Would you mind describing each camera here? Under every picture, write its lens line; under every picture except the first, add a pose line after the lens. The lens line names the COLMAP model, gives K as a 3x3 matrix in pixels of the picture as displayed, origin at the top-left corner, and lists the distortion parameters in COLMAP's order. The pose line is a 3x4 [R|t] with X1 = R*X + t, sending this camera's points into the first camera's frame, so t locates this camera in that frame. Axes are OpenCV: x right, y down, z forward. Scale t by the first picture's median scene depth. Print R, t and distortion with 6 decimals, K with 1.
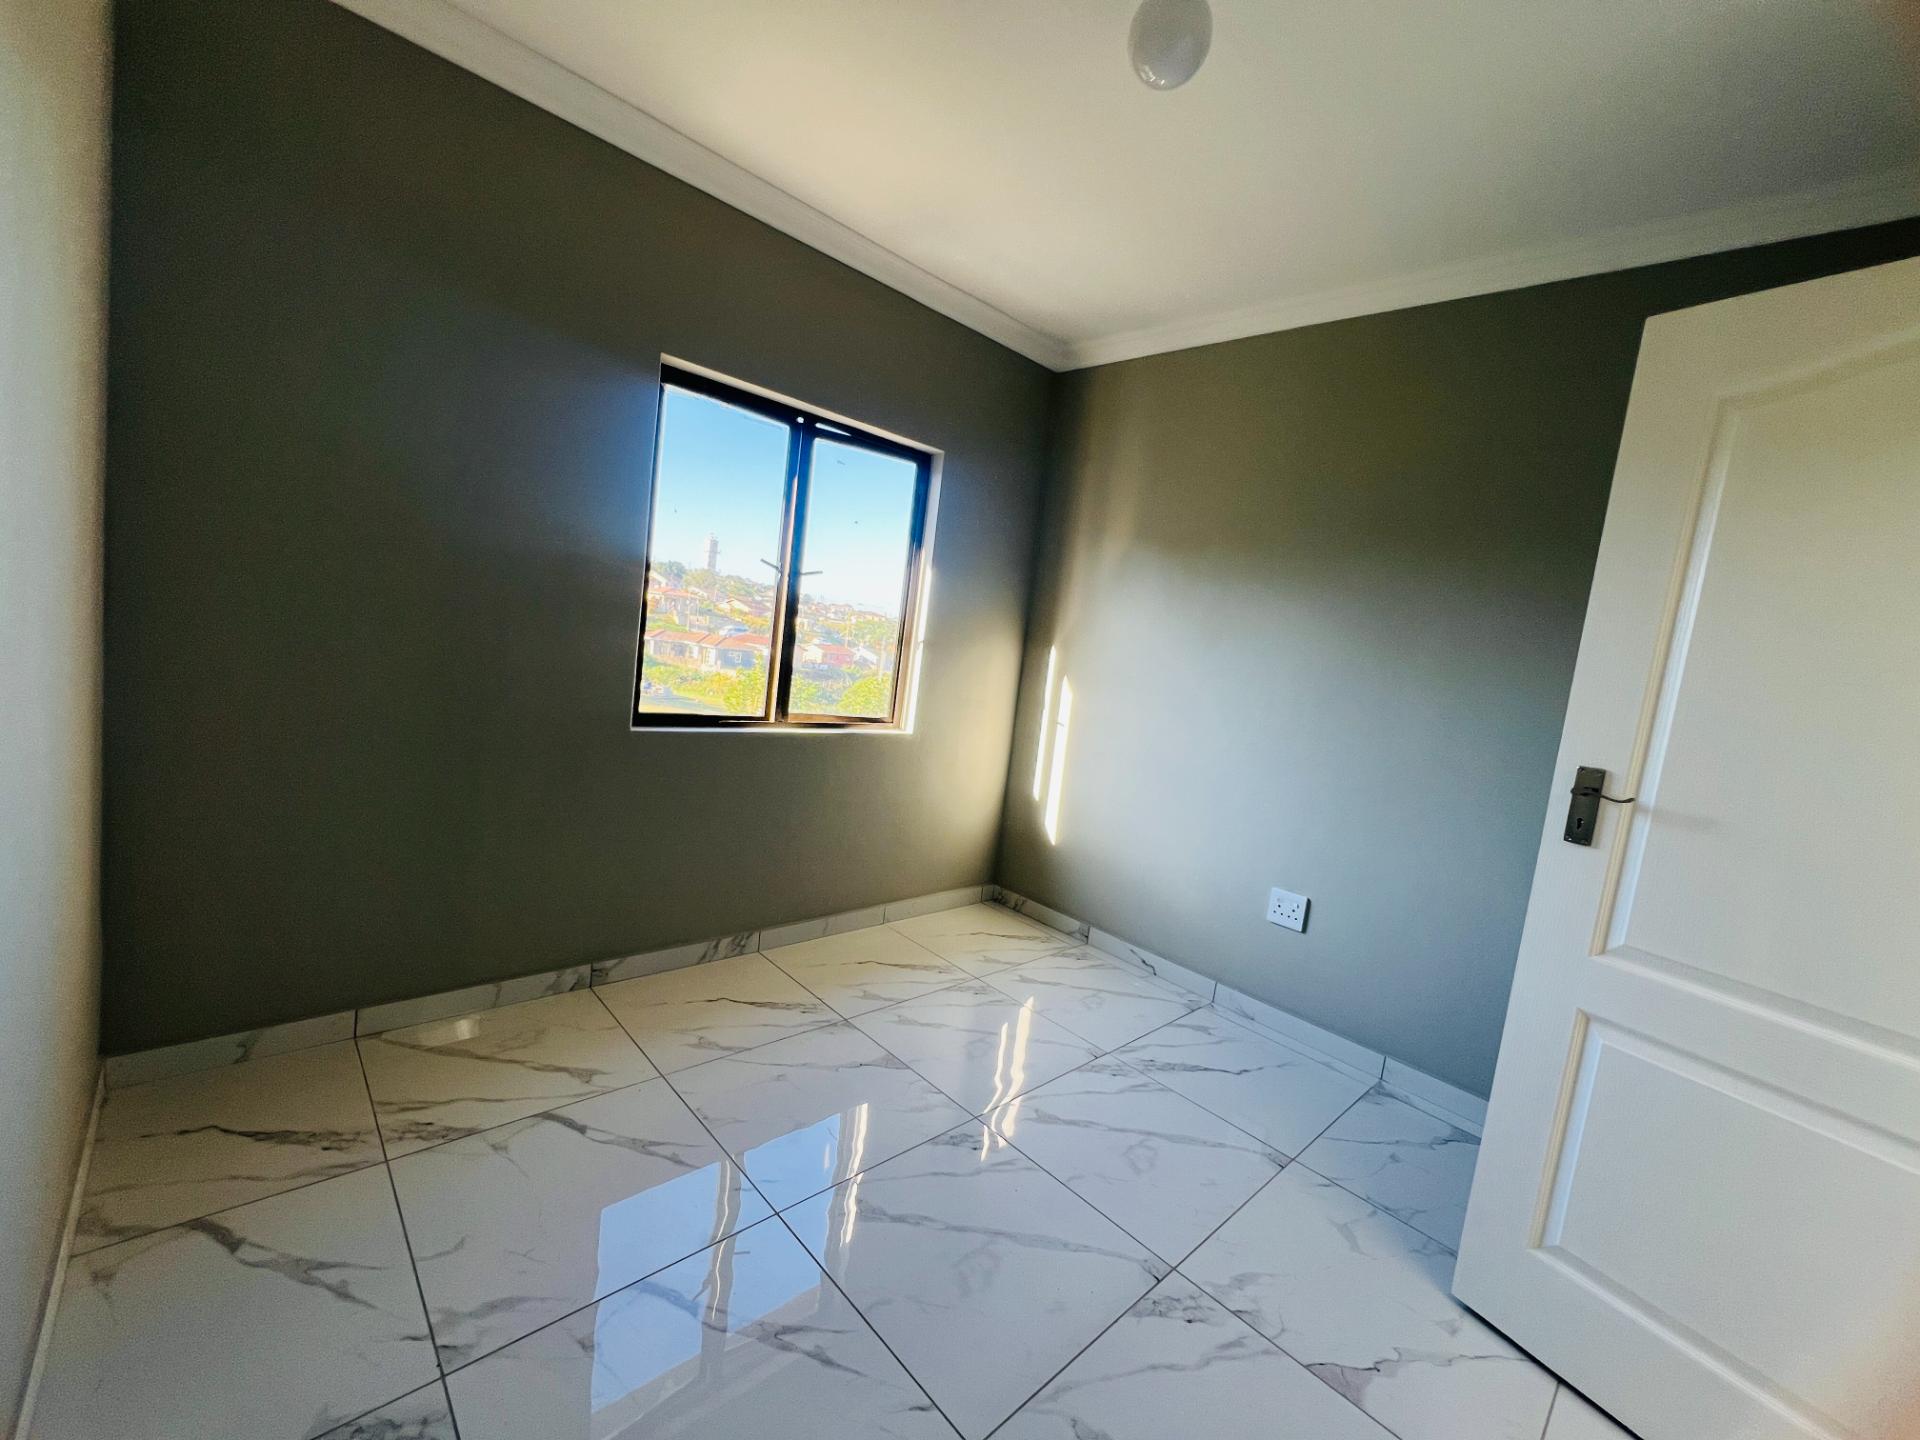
lens RADIAL K [[768.8, 0, 956.8], [0, 768.8, 718.7], [0, 0, 1]] dist [-0.004387, 0.000986]
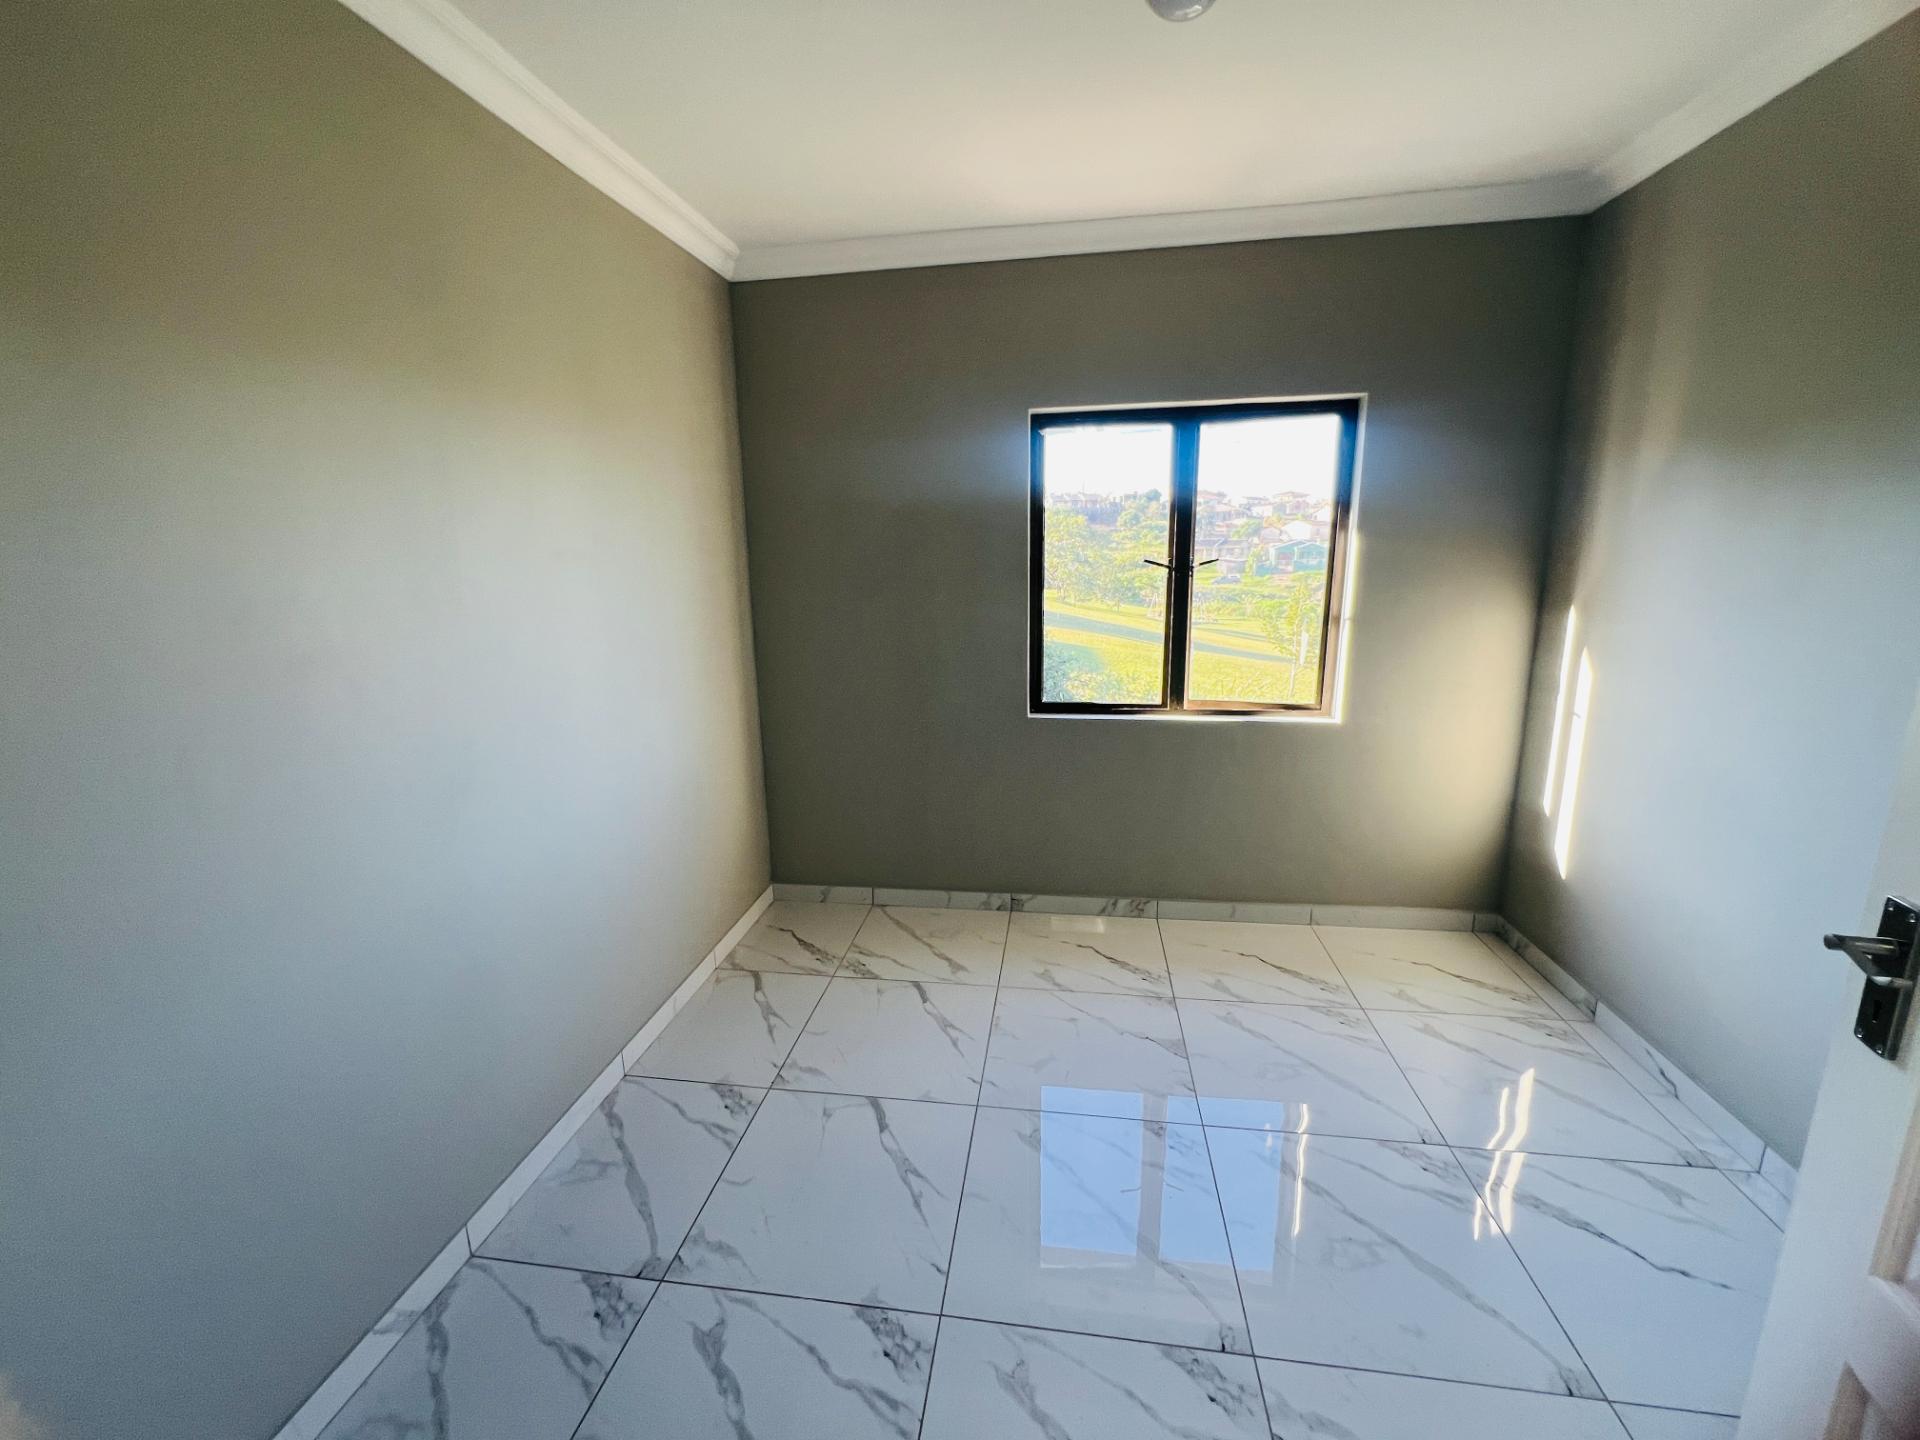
lens RADIAL K [[768.8, 0, 958.6], [0, 768.8, 719.5], [0, 0, 1]] dist [-0.004387, 0.000986]
pose [[0.611949, 0.035292, -0.790110, 0.424994], [0.012109, 0.998469, 0.053977, -0.042544], [0.790805, -0.042598, 0.610584, 0.121310]]
